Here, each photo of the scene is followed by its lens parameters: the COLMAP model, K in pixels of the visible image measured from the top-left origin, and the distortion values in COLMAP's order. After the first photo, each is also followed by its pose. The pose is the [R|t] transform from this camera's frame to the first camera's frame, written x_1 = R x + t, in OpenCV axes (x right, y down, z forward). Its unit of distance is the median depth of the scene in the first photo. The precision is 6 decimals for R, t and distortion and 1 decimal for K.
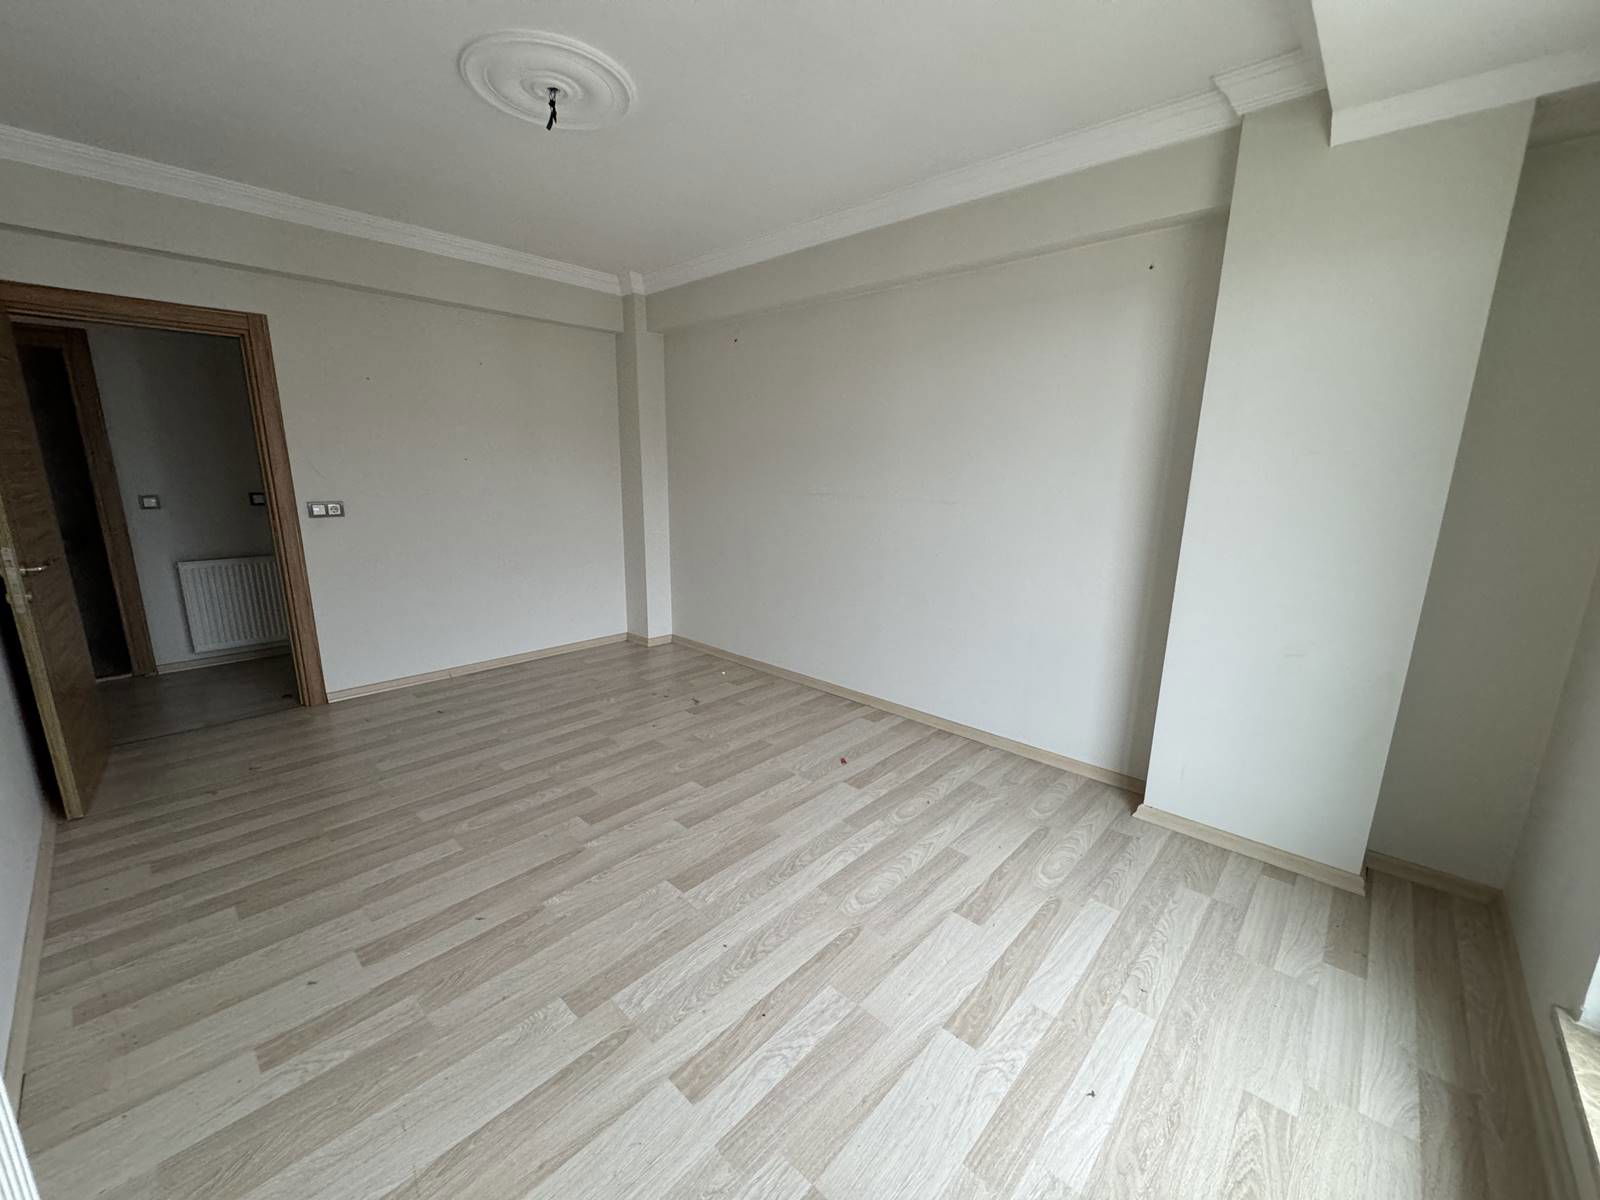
lens RADIAL K [[635.3, 0, 800.4], [0, 635.3, 599.3], [0, 0, 1]] dist [-0.002583, 0.000153]
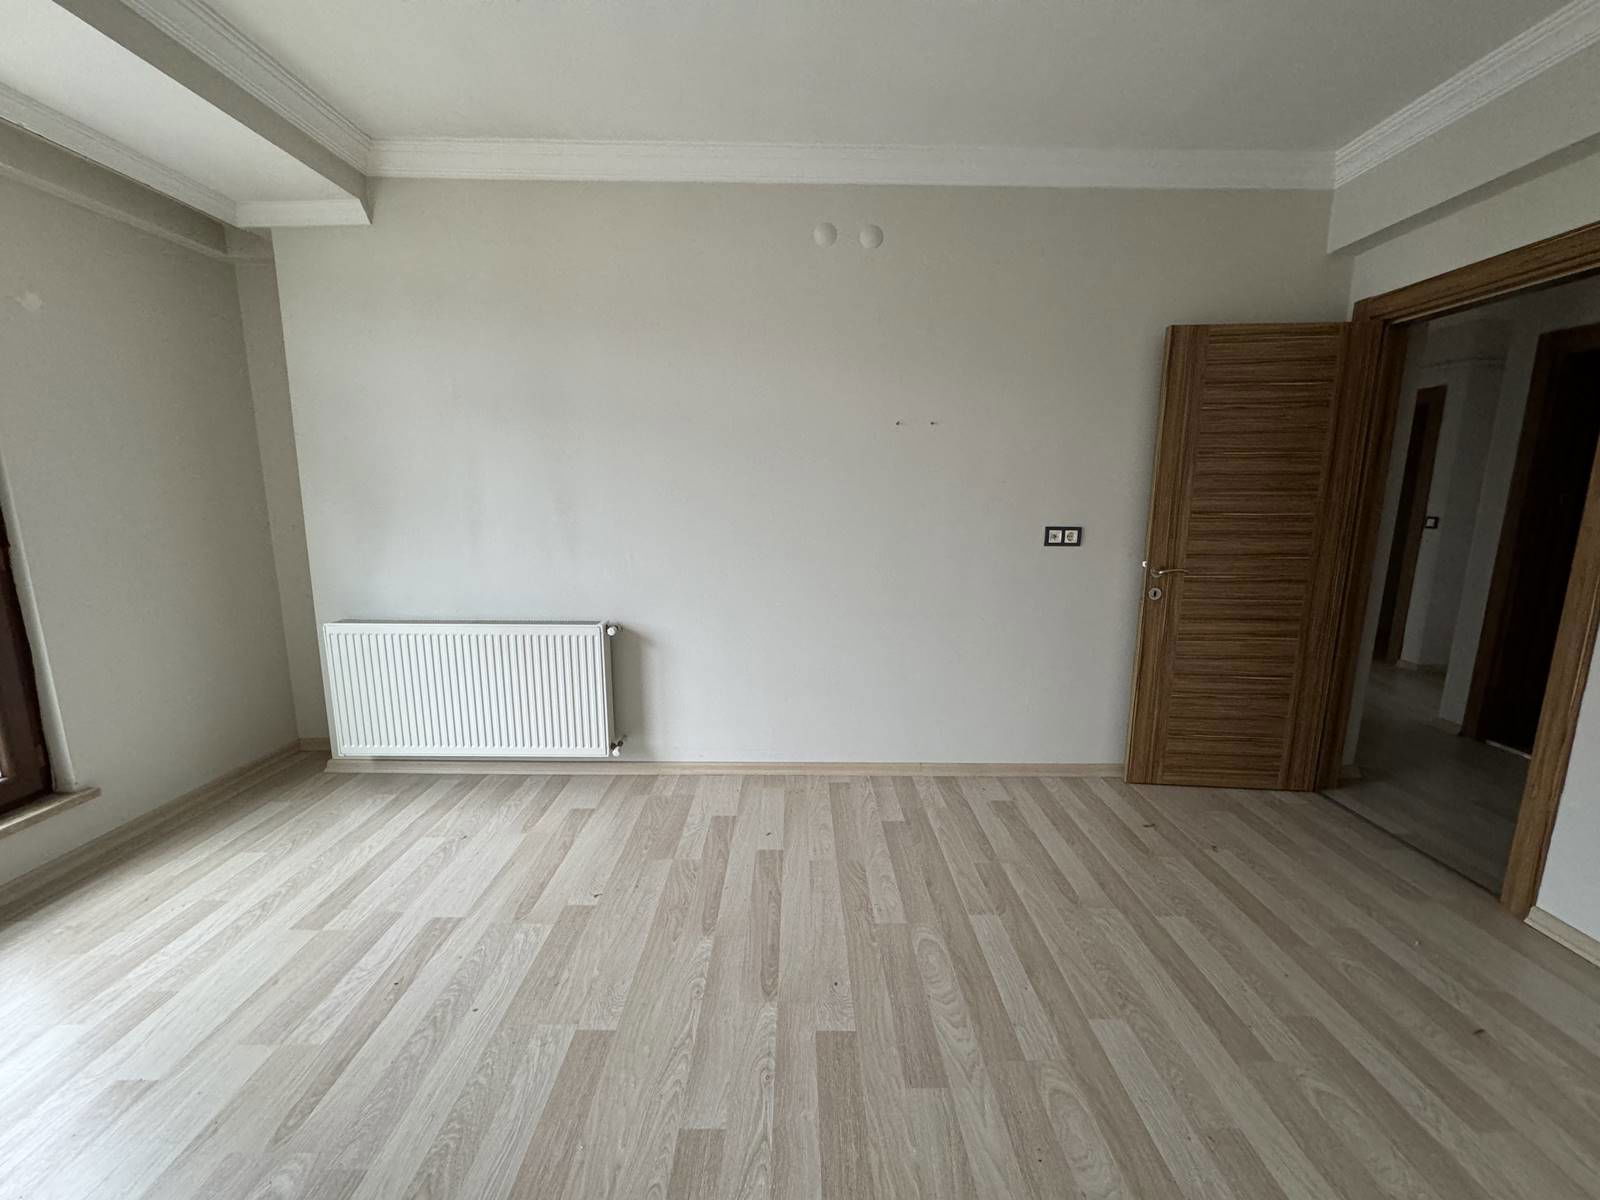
lens RADIAL K [[635.3, 0, 800.4], [0, 635.3, 599.3], [0, 0, 1]] dist [-0.002583, 0.000153]
pose [[-0.729187, 0.098187, -0.677233, 0.061576], [-0.159597, 0.937961, 0.307829, -0.219583], [0.665443, 0.332549, -0.668279, 1.165377]]
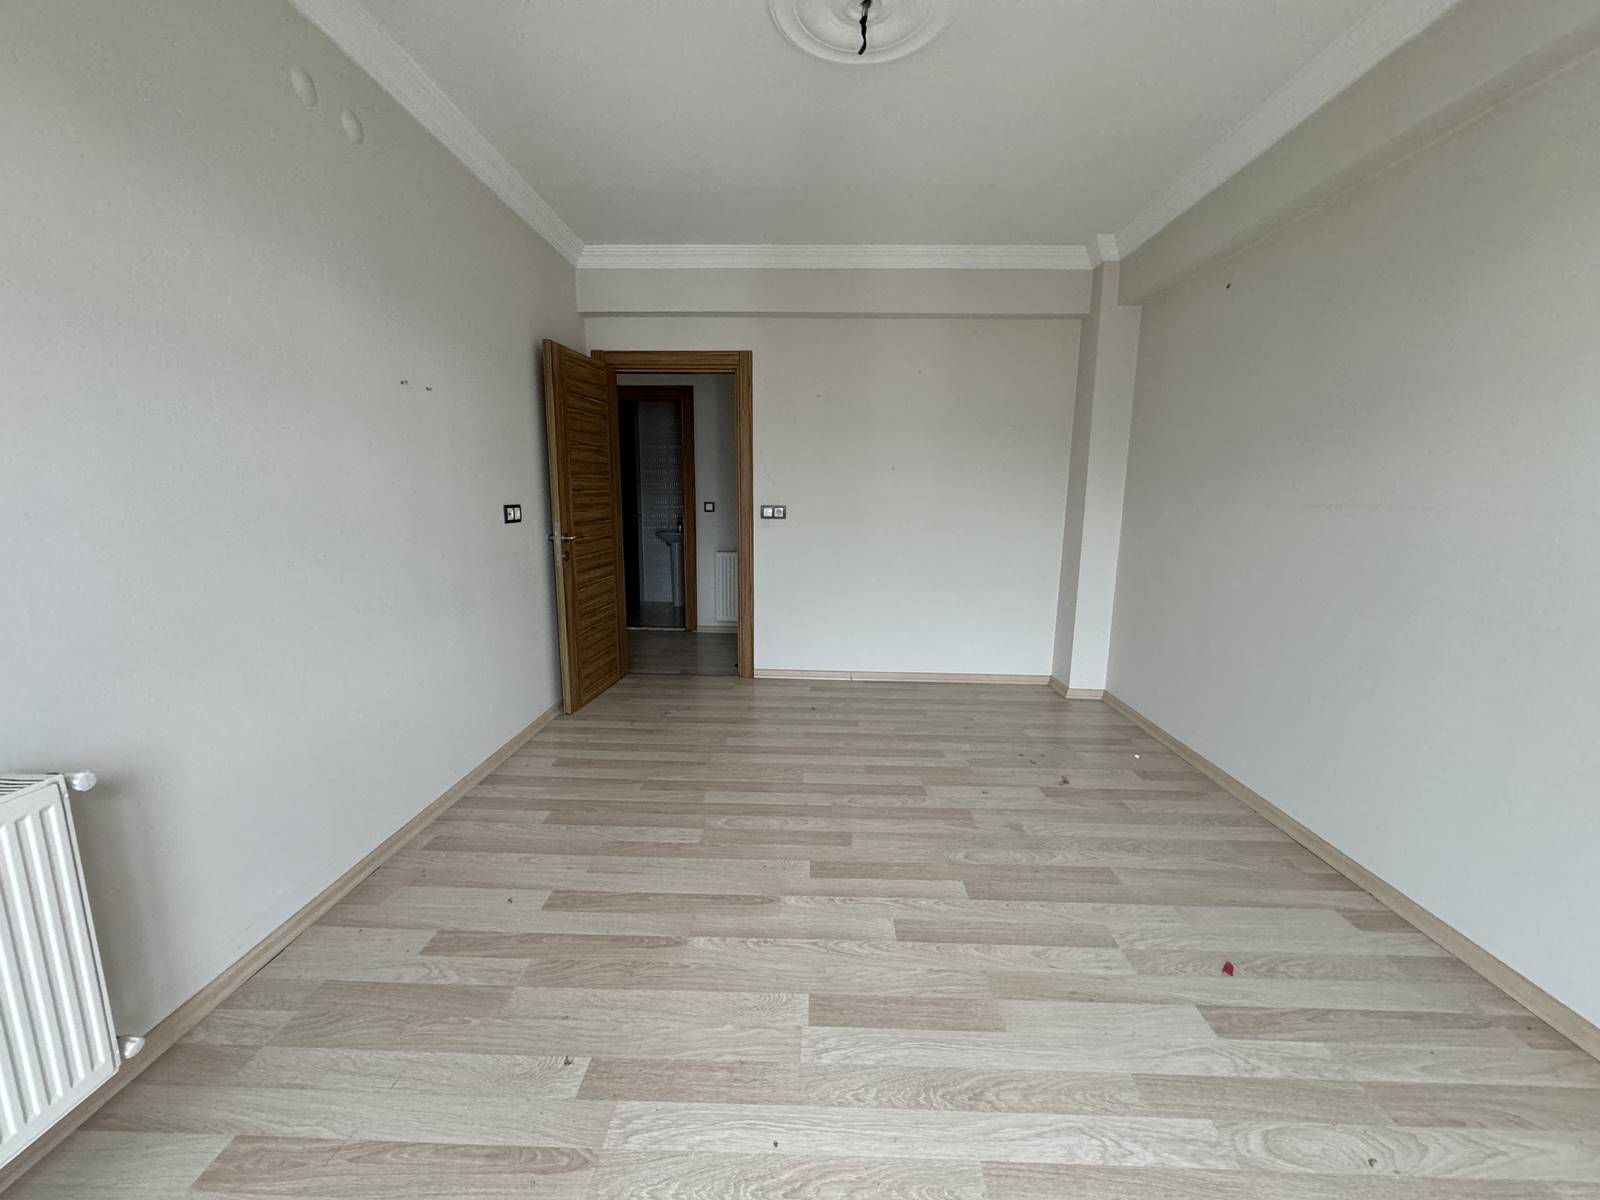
lens RADIAL K [[635.3, 0, 800.4], [0, 635.3, 599.3], [0, 0, 1]] dist [-0.002583, 0.000153]
pose [[0.660384, 0.119724, -0.741323, 0.217464], [-0.159836, 0.986997, 0.017015, -0.015797], [0.733720, 0.107254, 0.670933, 0.359213]]
